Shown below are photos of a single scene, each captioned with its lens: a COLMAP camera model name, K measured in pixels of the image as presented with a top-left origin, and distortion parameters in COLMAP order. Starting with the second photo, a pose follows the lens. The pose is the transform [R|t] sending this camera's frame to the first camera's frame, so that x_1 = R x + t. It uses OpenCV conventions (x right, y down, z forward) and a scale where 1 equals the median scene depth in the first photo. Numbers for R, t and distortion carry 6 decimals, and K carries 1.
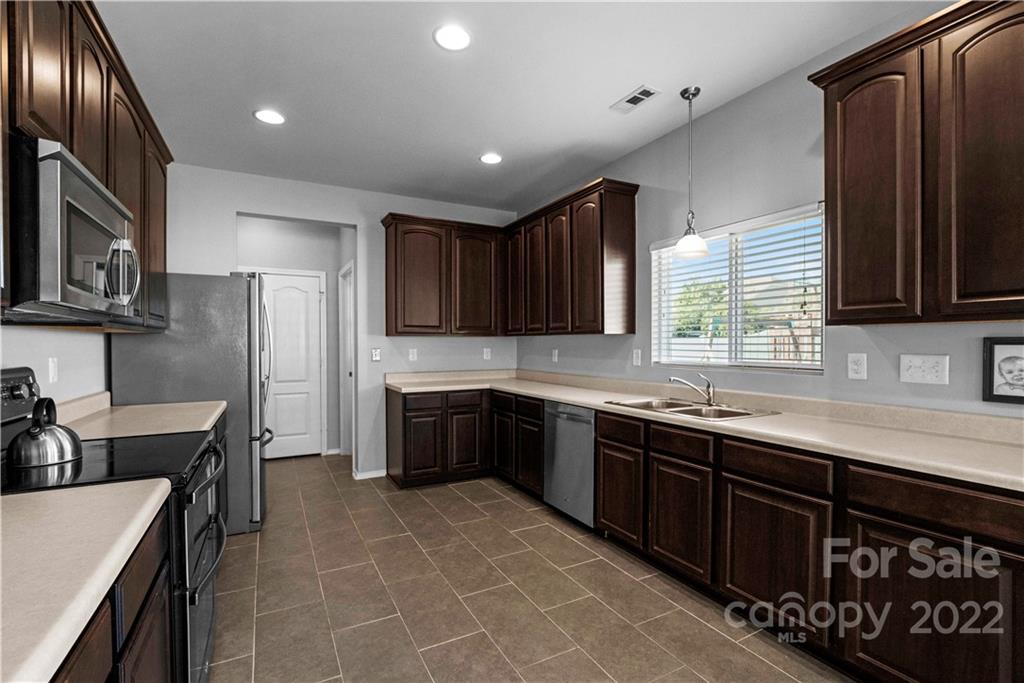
lens RADIAL K [[447.8, 0, 493.0], [0, 447.8, 349.1], [0, 0, 1]] dist [-0.007574, 0.000777]
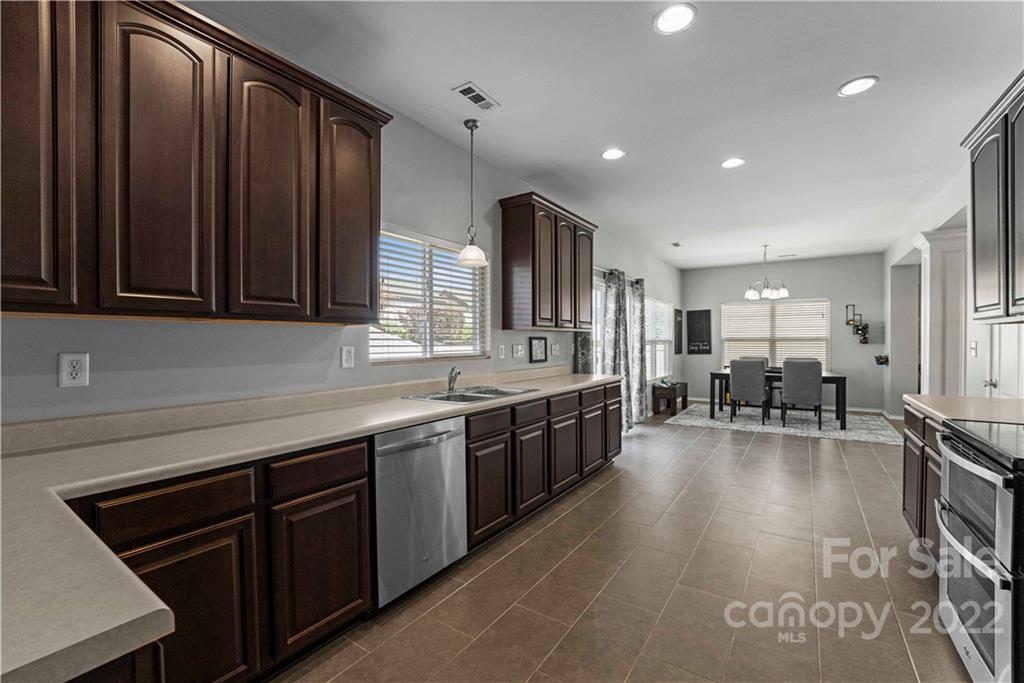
lens RADIAL K [[431.5, 0, 533.5], [0, 431.5, 342.4], [0, 0, 1]] dist [-0.002864, 0.003385]
pose [[-0.510617, 0.001866, 0.859806, -0.457285], [0.015738, 0.999850, 0.007176, -0.006237], [-0.859664, 0.017196, -0.510570, 1.081676]]
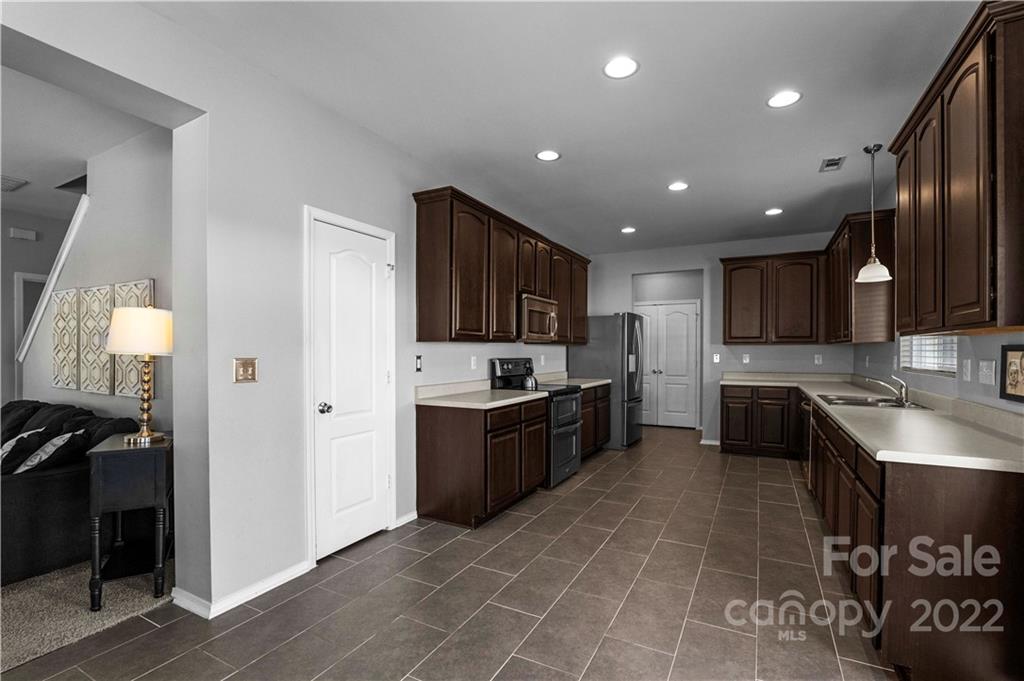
lens RADIAL K [[451.5, 0, 526.8], [0, 451.5, 353.4], [0, 0, 1]] dist [-0.002157, 0.002276]
pose [[0.575191, 0.006428, -0.817994, 0.679298], [-0.010922, 0.999940, 0.000177, 0.004418], [0.817946, 0.008832, 0.575227, -0.373160]]
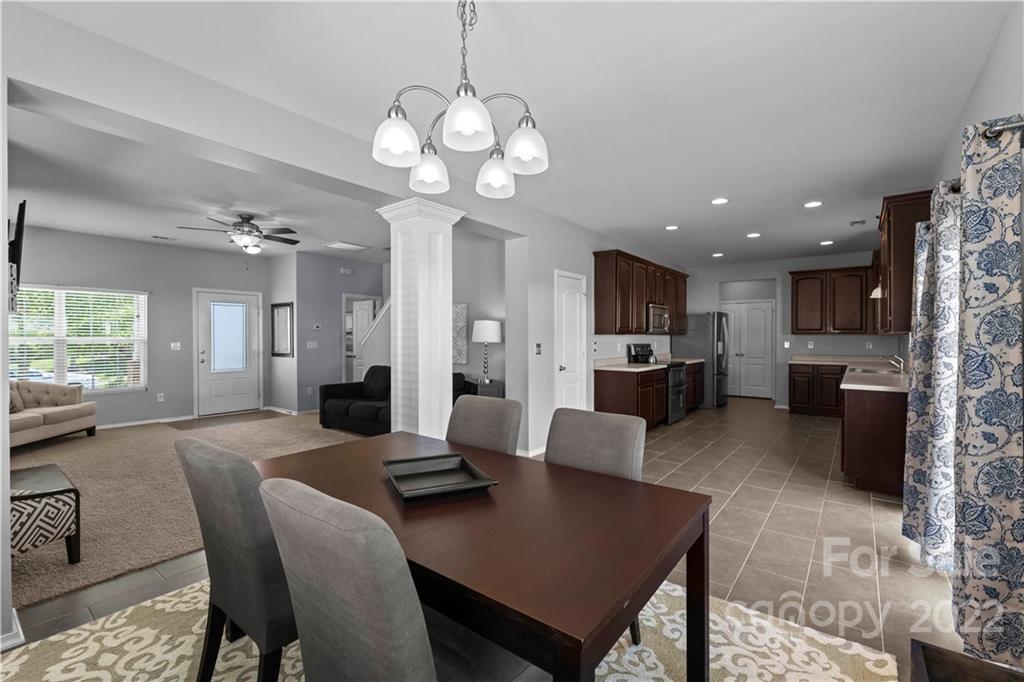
lens RADIAL K [[451.5, 0, 517.5], [0, 451.5, 338.1], [0, 0, 1]] dist [-0.002157, 0.002276]
pose [[0.420472, 0.005200, -0.907291, 1.203644], [-0.012260, 0.999925, 0.000049, -0.000880], [0.907223, 0.011103, 0.420504, -1.014814]]
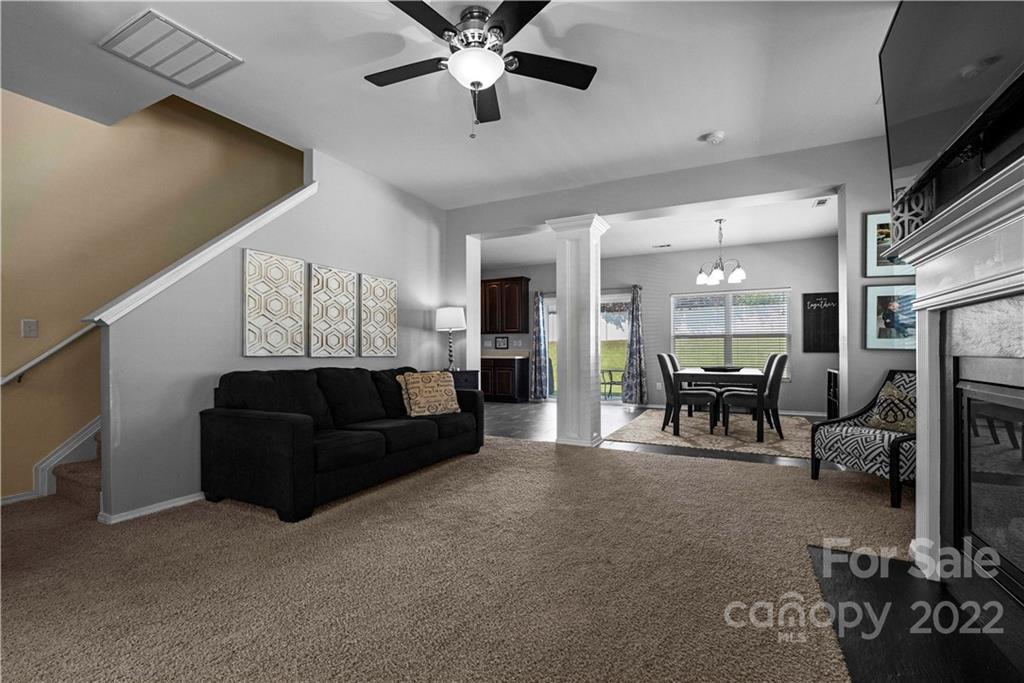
lens RADIAL K [[451.5, 0, 515.1], [0, 451.5, 349.1], [0, 0, 1]] dist [-0.002157, 0.002276]
pose [[0.807553, 0.003800, 0.589783, -0.971562], [0.006416, 0.999863, -0.015228, 0.101812], [-0.589760, 0.016081, 0.807418, -1.798562]]
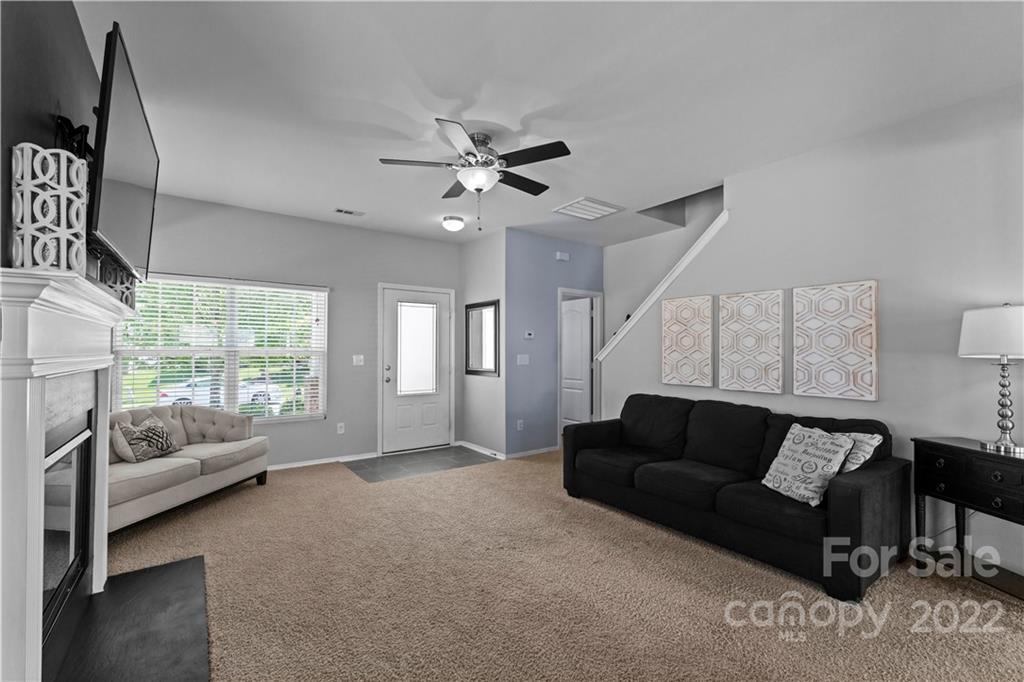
lens RADIAL K [[451.5, 0, 515.5], [0, 451.5, 342.6], [0, 0, 1]] dist [-0.002157, 0.002276]
pose [[0.161444, -0.014275, -0.986779, 0.303891], [-0.015557, 0.999734, -0.017007, 0.013143], [0.986759, 0.018097, 0.161179, -1.279292]]
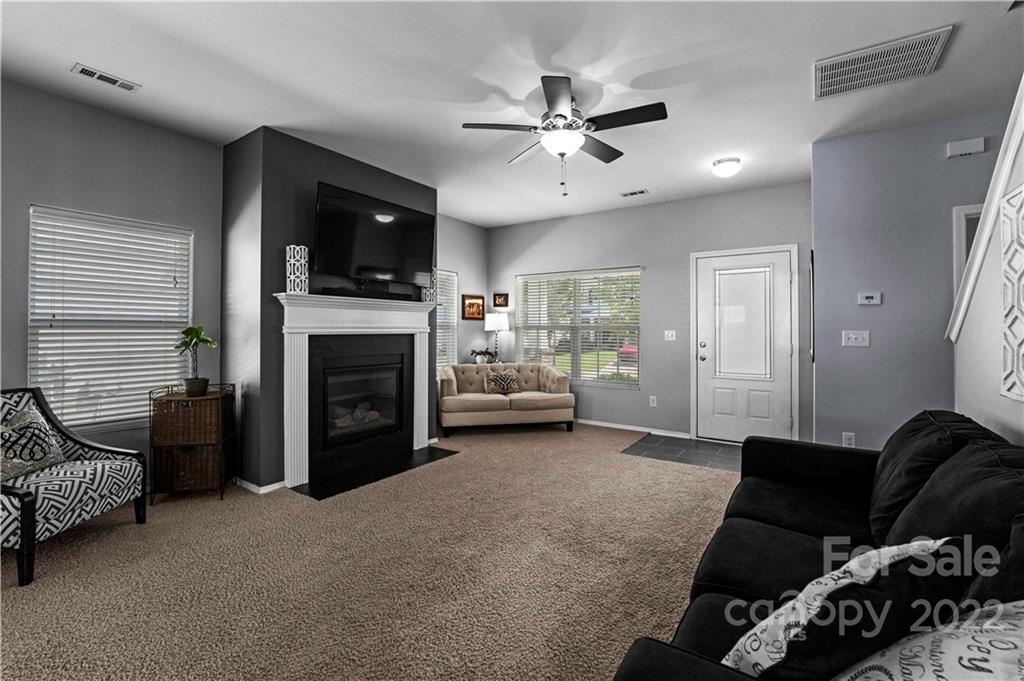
lens RADIAL K [[451.5, 0, 505.2], [0, 451.5, 323.0], [0, 0, 1]] dist [-0.002157, 0.002276]
pose [[-0.884082, -0.005752, -0.467296, -0.101972], [-0.006099, 0.999981, -0.000769, 0.017057], [0.467292, 0.002170, -0.884101, -0.474950]]
